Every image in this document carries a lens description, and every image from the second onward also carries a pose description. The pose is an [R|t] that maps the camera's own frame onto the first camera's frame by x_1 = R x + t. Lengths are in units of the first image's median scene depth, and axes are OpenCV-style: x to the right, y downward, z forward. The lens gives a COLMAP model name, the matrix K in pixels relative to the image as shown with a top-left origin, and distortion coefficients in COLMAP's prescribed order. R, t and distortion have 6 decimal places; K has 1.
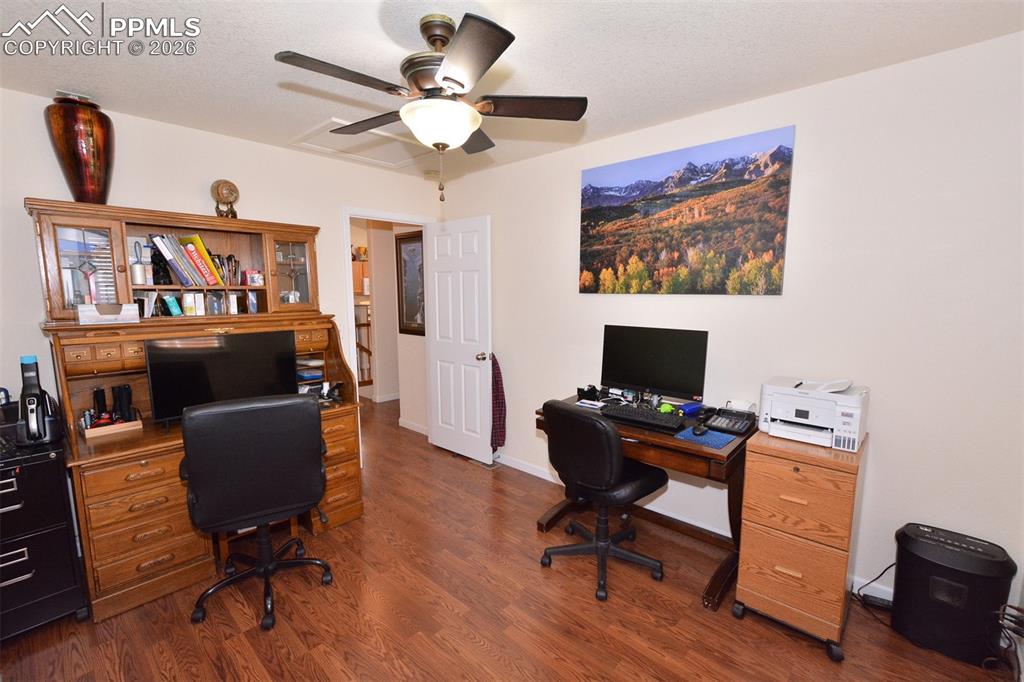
lens RADIAL K [[450.6, 0, 513.1], [0, 450.6, 345.6], [0, 0, 1]] dist [0.000816, -0.002626]
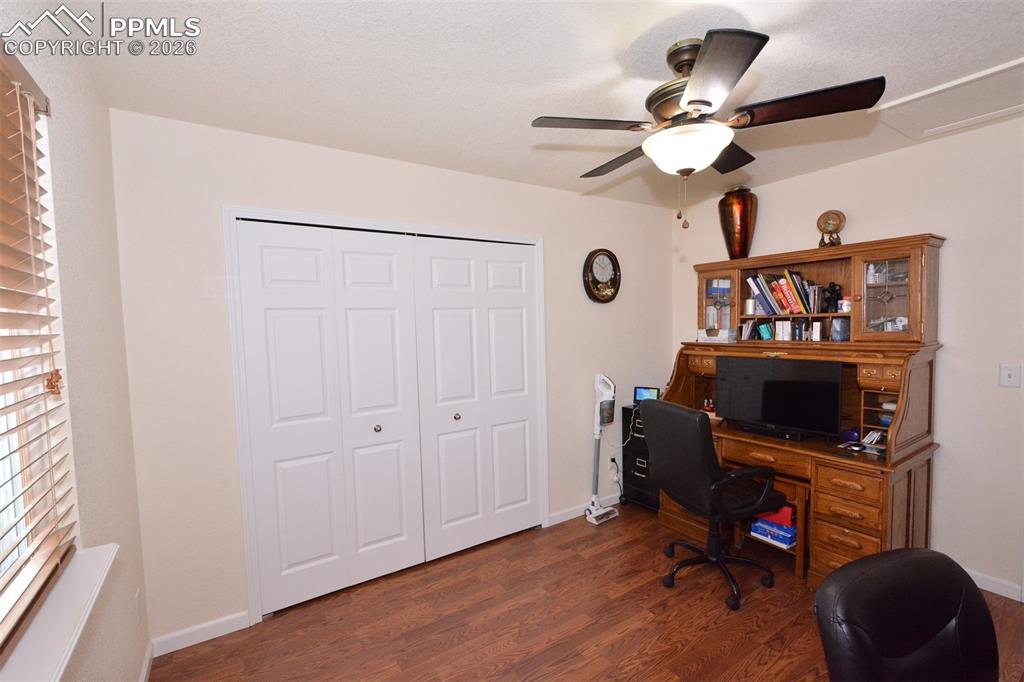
lens RADIAL K [[450.6, 0, 513.1], [0, 450.6, 346.4], [0, 0, 1]] dist [0.000816, -0.002626]
pose [[-0.232601, 0.056450, -0.970933, 0.555731], [-0.098422, 0.991823, 0.081243, -0.075475], [0.967579, 0.114458, -0.225143, 0.581299]]
